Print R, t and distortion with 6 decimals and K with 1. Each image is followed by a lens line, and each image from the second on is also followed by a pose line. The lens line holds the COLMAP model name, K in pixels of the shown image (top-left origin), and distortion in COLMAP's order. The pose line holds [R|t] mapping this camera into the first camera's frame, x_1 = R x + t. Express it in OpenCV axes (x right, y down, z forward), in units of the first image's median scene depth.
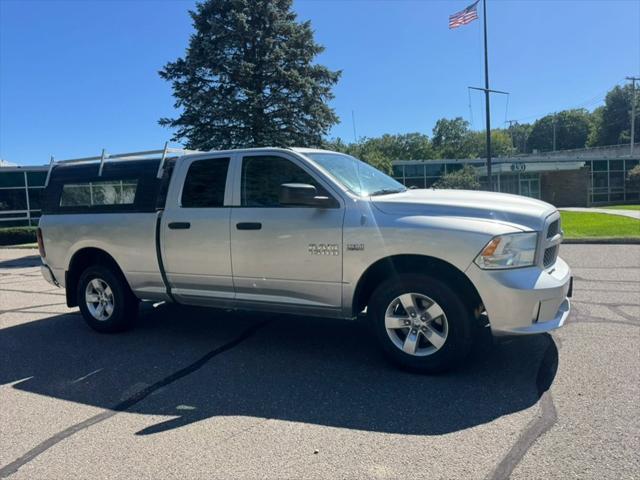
lens RADIAL K [[452.4, 0, 320.8], [0, 452.4, 240.3], [0, 0, 1]] dist [0.057124, -0.068469]
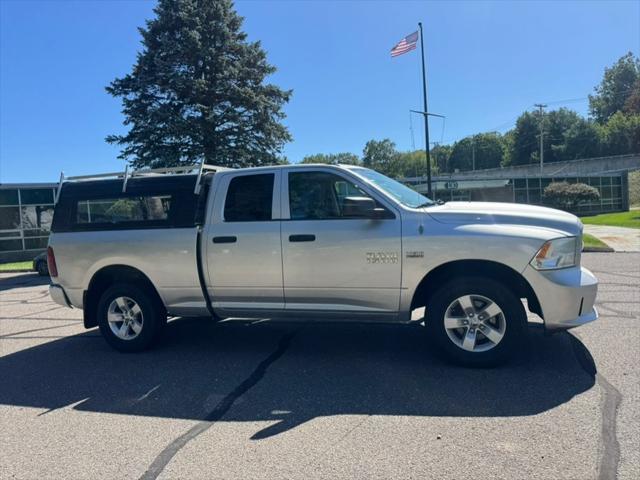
lens RADIAL K [[454.5, 0, 320.4], [0, 454.5, 240.8], [0, 0, 1]] dist [0.051892, -0.065942]
pose [[0.988666, -0.019963, 0.148797, -0.240433], [0.025805, 0.998966, -0.037436, 0.013227], [-0.147895, 0.040851, 0.988159, -0.035473]]
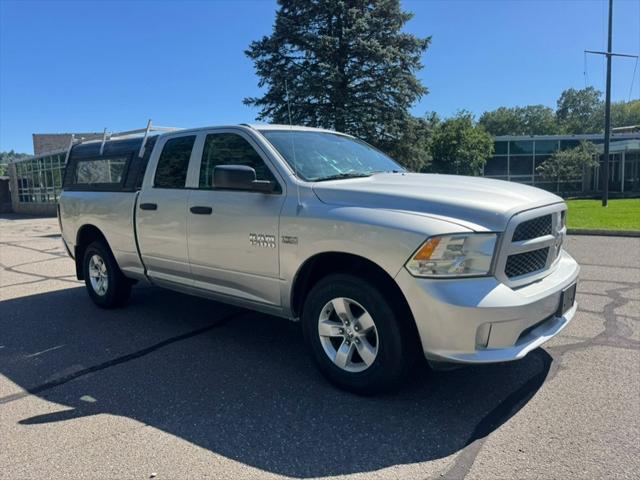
lens RADIAL K [[453.5, 0, 316.3], [0, 453.5, 239.4], [0, 0, 1]] dist [0.057599, -0.067937]
pose [[0.971339, 0.048819, -0.232631, 0.256816], [-0.037979, 0.997984, 0.050857, -0.024852], [0.234644, -0.040564, 0.971235, 0.126723]]
